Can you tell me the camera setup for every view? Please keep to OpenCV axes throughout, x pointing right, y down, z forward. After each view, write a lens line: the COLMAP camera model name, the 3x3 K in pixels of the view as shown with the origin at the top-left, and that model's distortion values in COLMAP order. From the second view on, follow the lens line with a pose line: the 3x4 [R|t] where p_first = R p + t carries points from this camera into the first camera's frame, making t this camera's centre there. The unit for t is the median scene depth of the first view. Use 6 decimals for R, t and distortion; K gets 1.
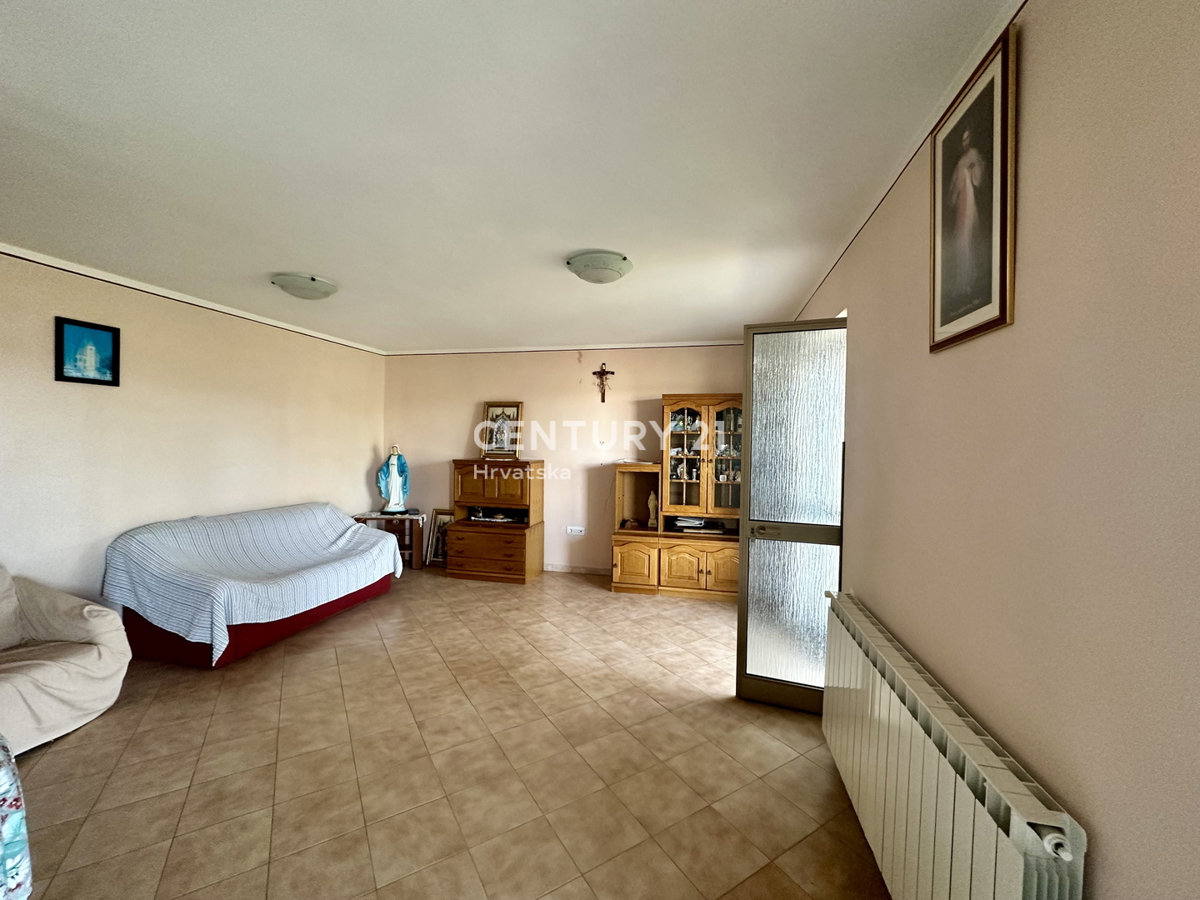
lens RADIAL K [[478.9, 0, 598.2], [0, 478.9, 451.2], [0, 0, 1]] dist [0.003503, 0.000354]
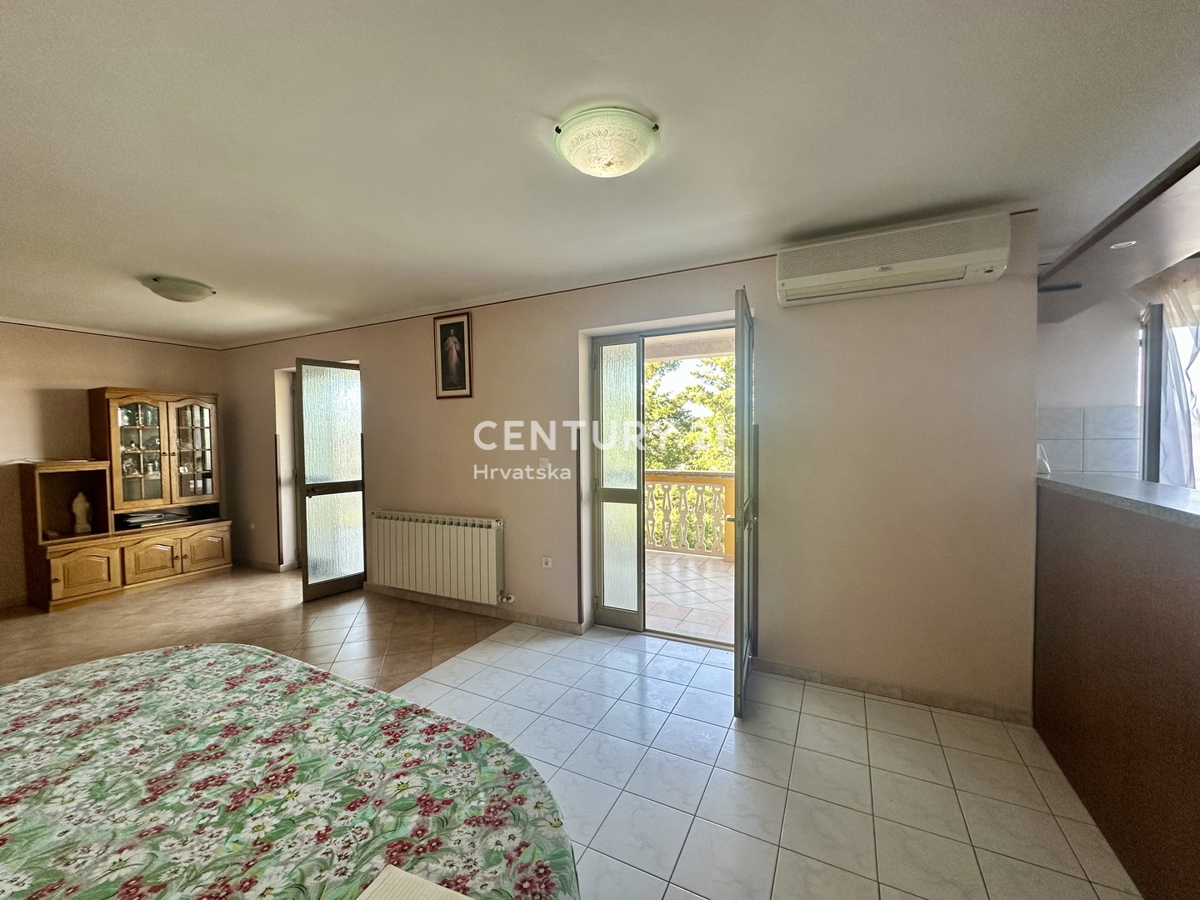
lens RADIAL K [[478.9, 0, 600.6], [0, 478.9, 451.5], [0, 0, 1]] dist [0.003503, 0.000354]
pose [[0.249551, -0.049276, 0.967107, -0.560868], [0.034090, 0.998532, 0.042080, 0.002213], [-0.967761, 0.022467, 0.250865, -0.184539]]
